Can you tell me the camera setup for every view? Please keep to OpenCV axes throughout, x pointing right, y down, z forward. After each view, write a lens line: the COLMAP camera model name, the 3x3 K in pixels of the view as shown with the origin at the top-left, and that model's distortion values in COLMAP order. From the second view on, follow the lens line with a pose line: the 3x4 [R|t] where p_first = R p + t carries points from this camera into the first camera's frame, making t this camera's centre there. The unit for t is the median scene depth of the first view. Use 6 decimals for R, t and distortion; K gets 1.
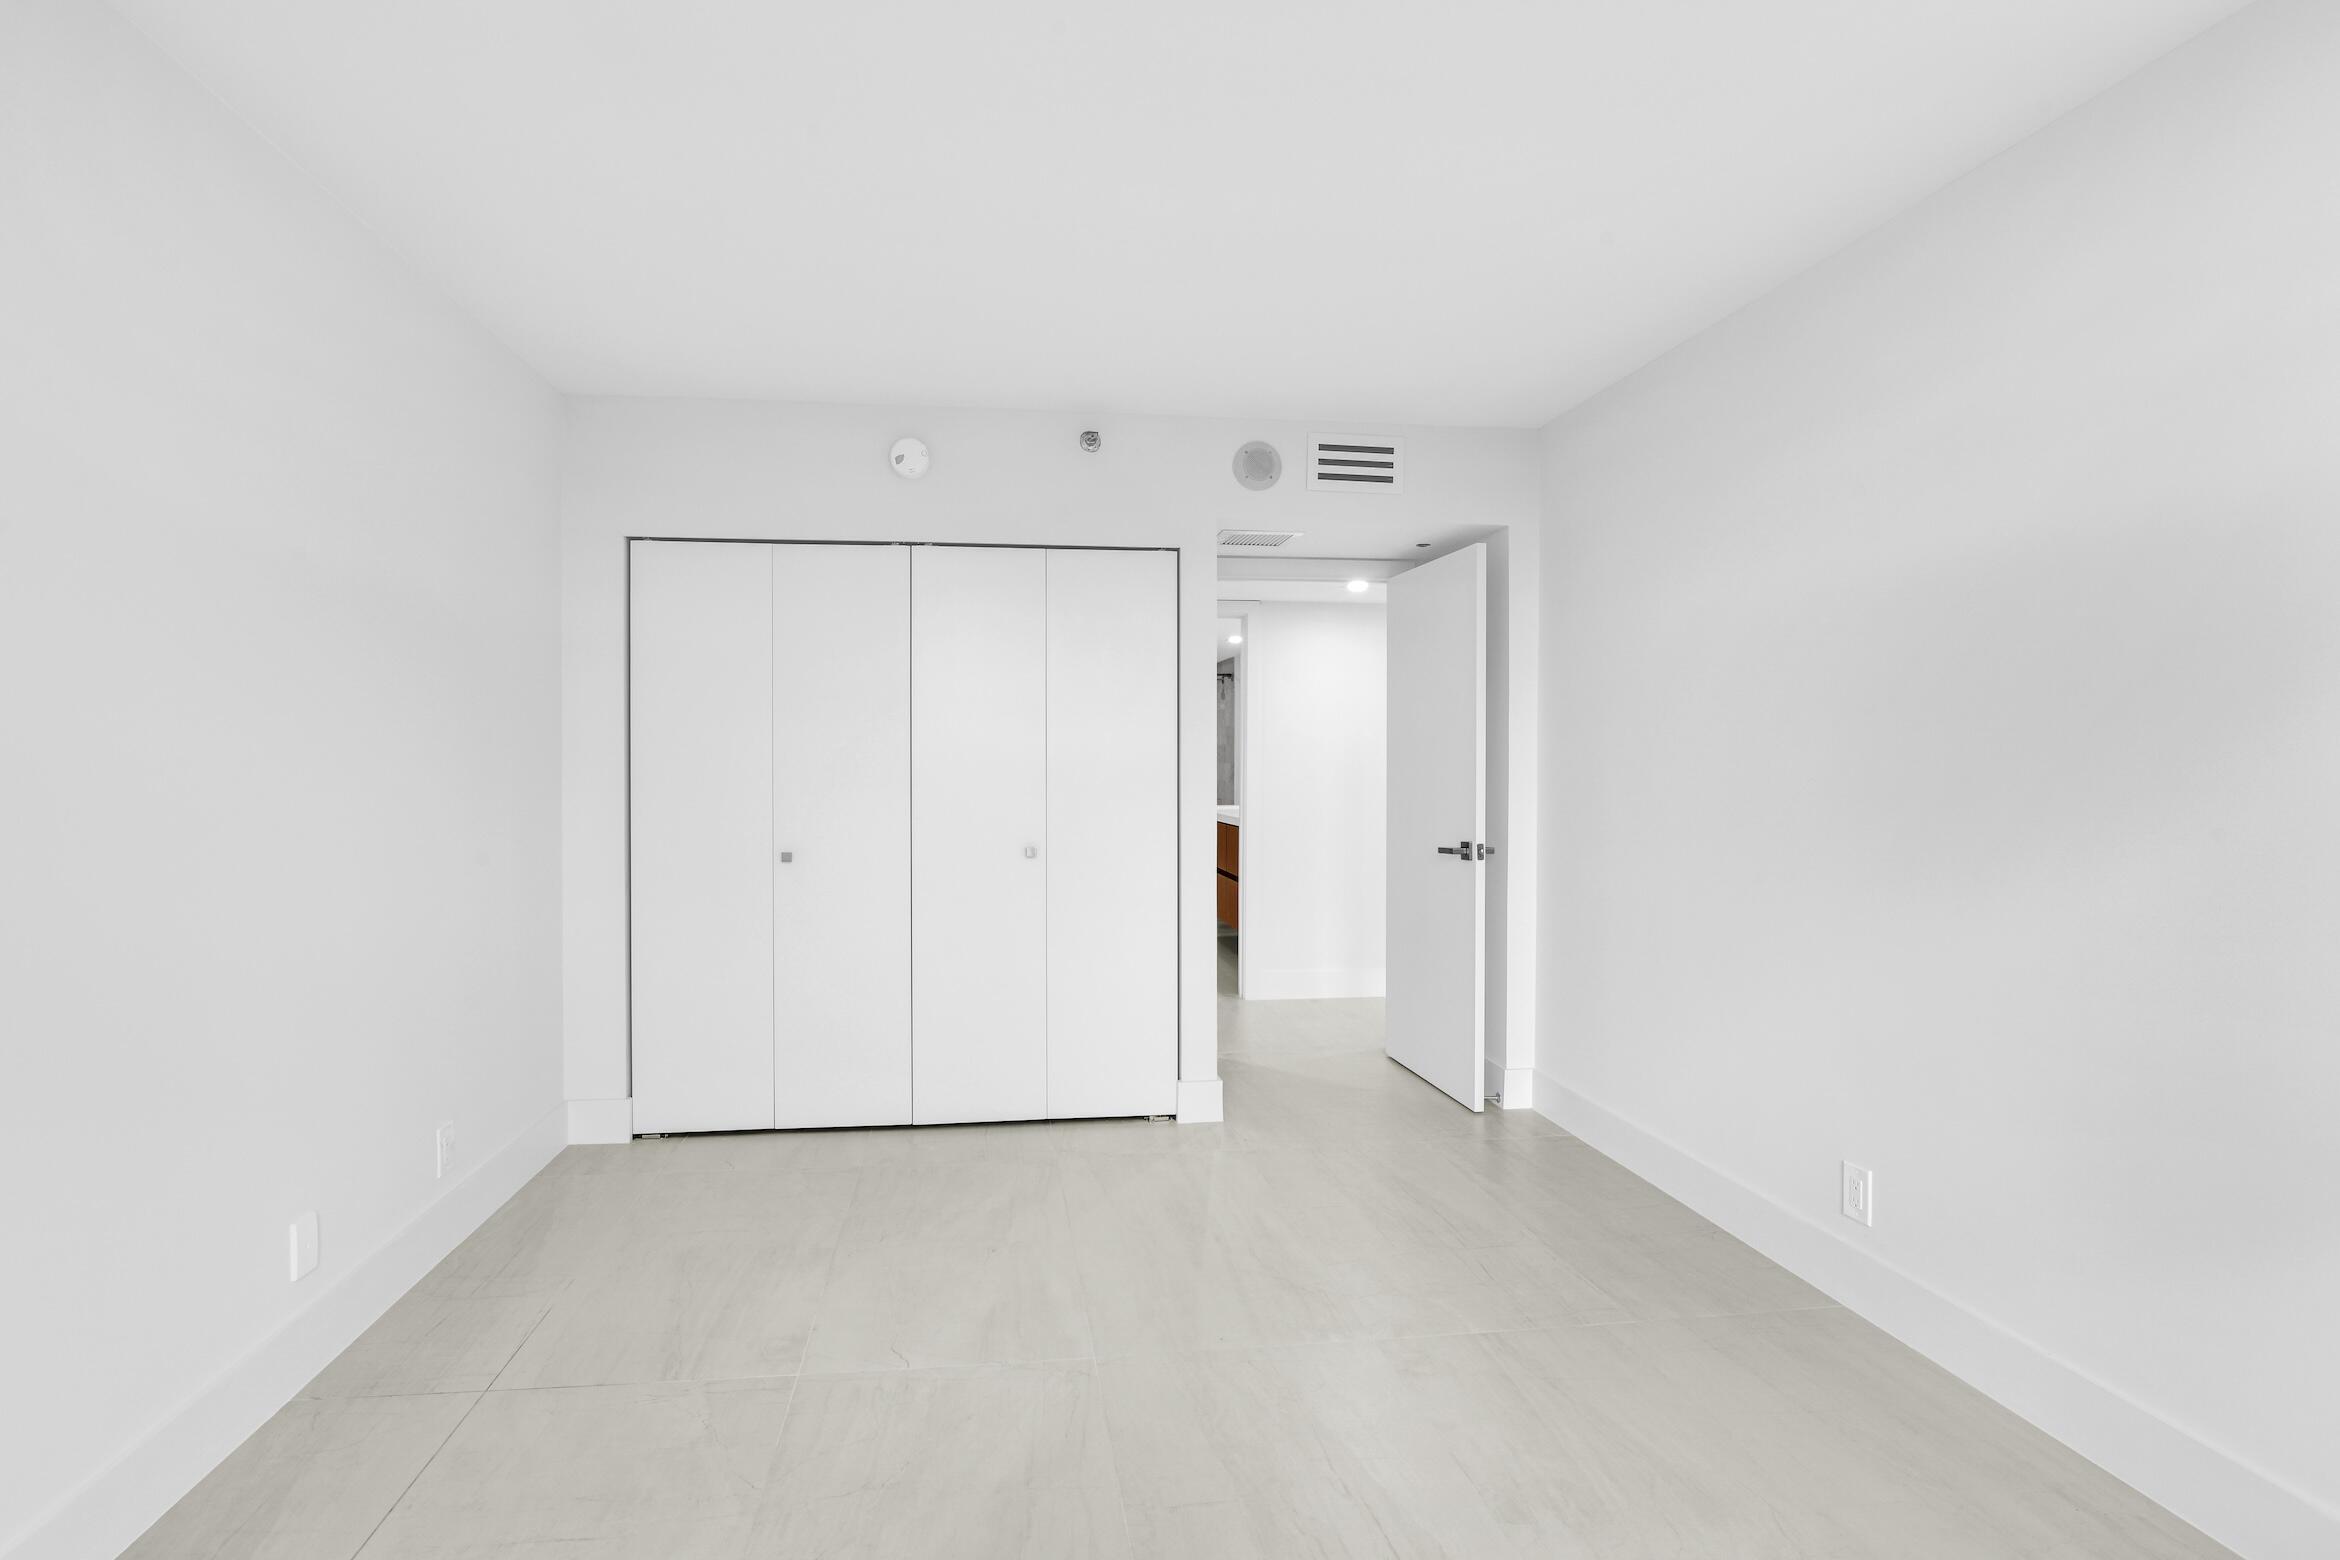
lens RADIAL K [[1120.7, 0, 1151.8], [0, 1120.7, 780.8], [0, 0, 1]] dist [-0.018546, -0.000145]
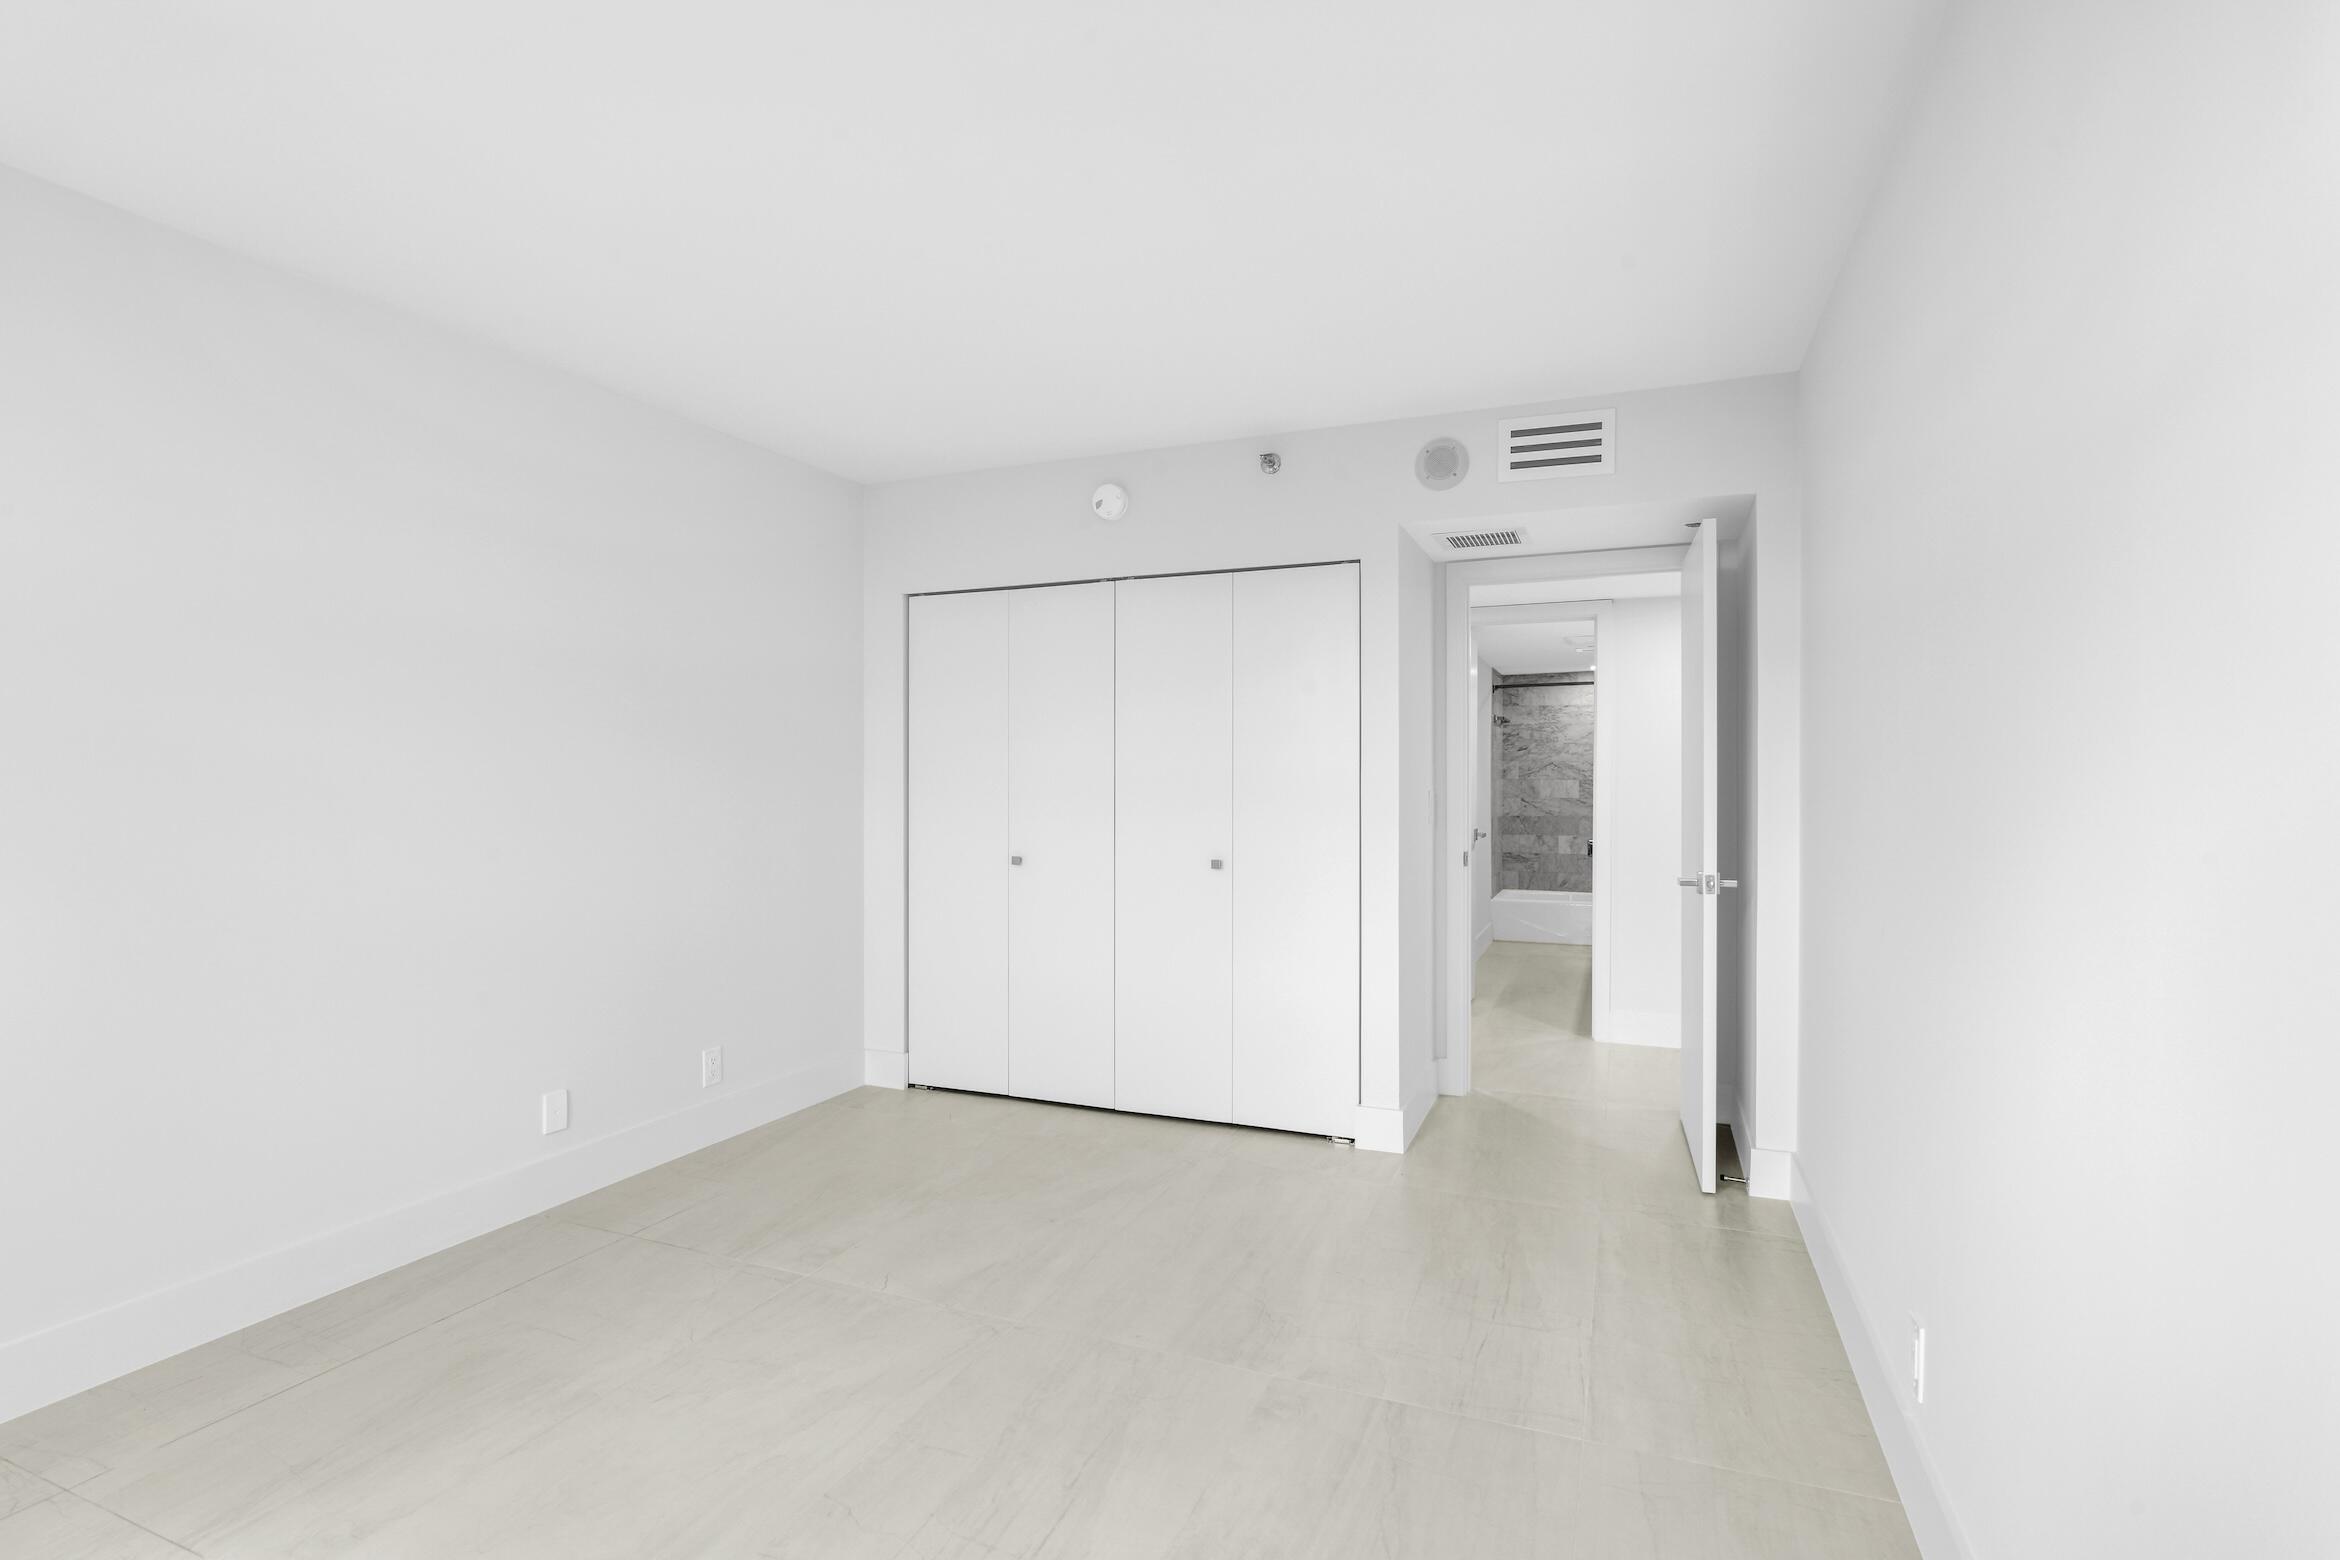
lens RADIAL K [[1120.7, 0, 1151.8], [0, 1120.7, 780.8], [0, 0, 1]] dist [-0.018546, -0.000145]
pose [[0.868994, 0.000455, -0.494822, 0.351638], [-0.007415, 0.999899, -0.012101, -0.000533], [0.494766, 0.014185, 0.868910, 0.062005]]
